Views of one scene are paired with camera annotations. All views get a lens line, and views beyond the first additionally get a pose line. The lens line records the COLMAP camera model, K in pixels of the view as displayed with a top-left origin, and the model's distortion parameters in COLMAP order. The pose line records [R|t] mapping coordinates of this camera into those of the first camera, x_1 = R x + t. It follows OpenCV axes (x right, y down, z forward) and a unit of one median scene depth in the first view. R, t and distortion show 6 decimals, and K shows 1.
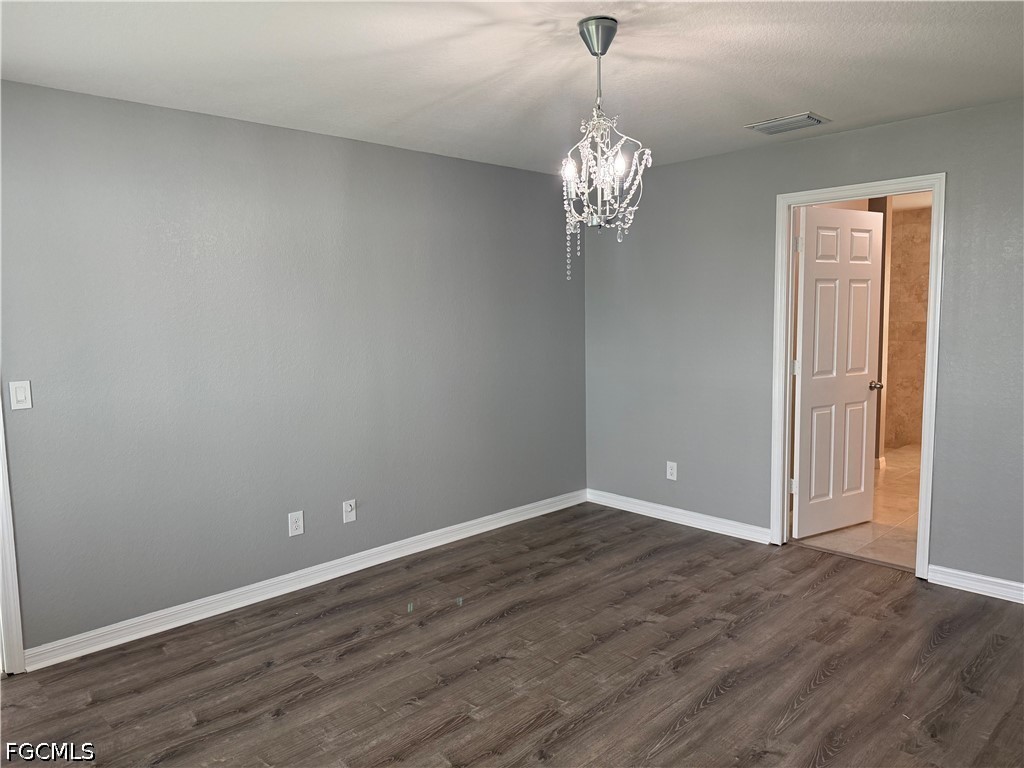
lens RADIAL K [[722.2, 0, 508.4], [0, 722.2, 392.1], [0, 0, 1]] dist [0.009732, -0.009581]
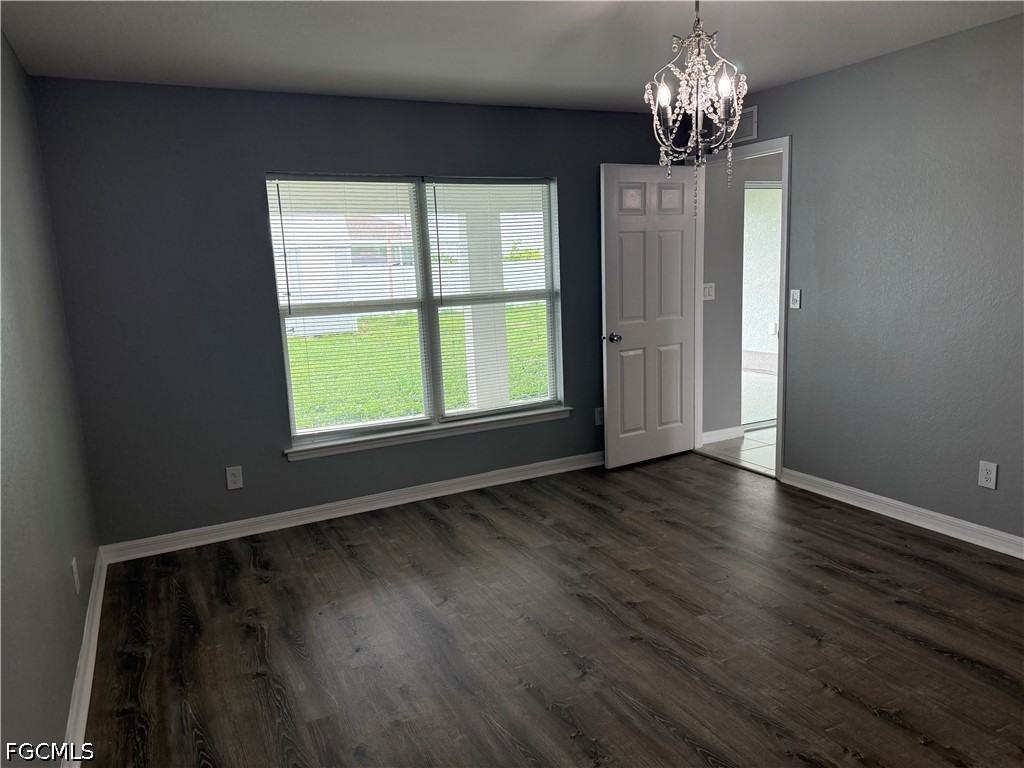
lens RADIAL K [[722.2, 0, 510.9], [0, 722.2, 379.9], [0, 0, 1]] dist [0.009732, -0.009581]
pose [[-0.288941, 0.191386, -0.938022, 0.807218], [-0.063312, 0.973849, 0.218197, -0.104825], [0.955251, 0.122434, -0.269268, 0.773423]]
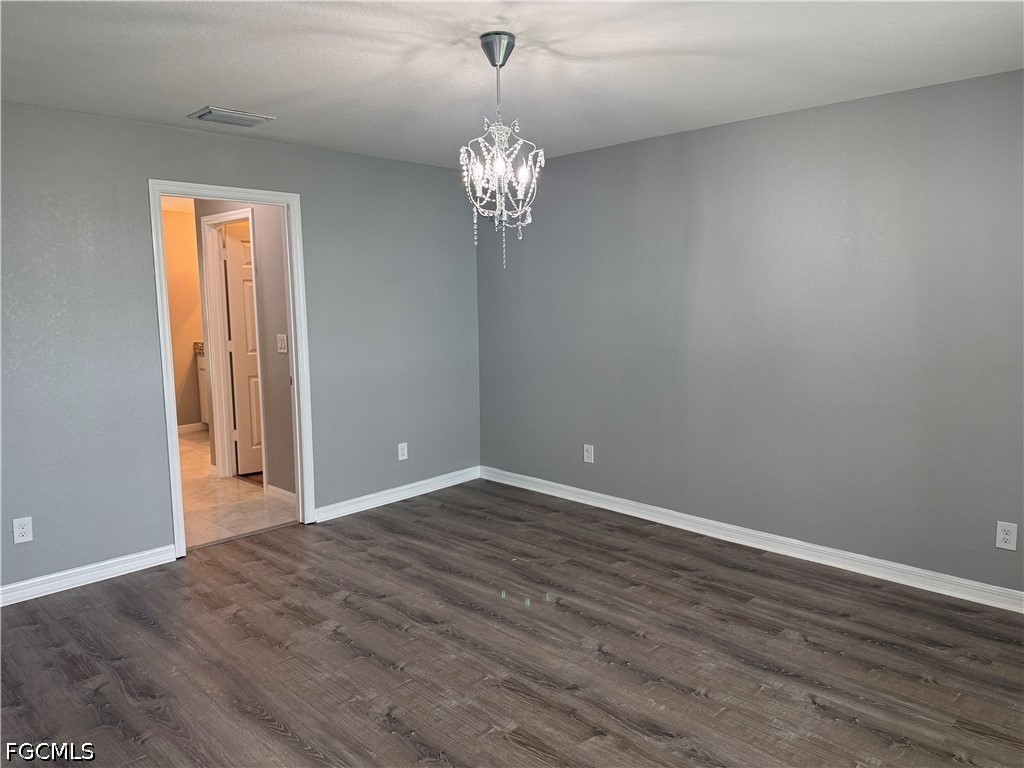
lens RADIAL K [[722.2, 0, 516.8], [0, 722.2, 388.0], [0, 0, 1]] dist [0.009732, -0.009581]
pose [[-0.046476, -0.110467, 0.992793, -0.737564], [0.131272, 0.984572, 0.115698, -0.073884], [-0.990256, 0.135703, -0.031257, 0.765058]]
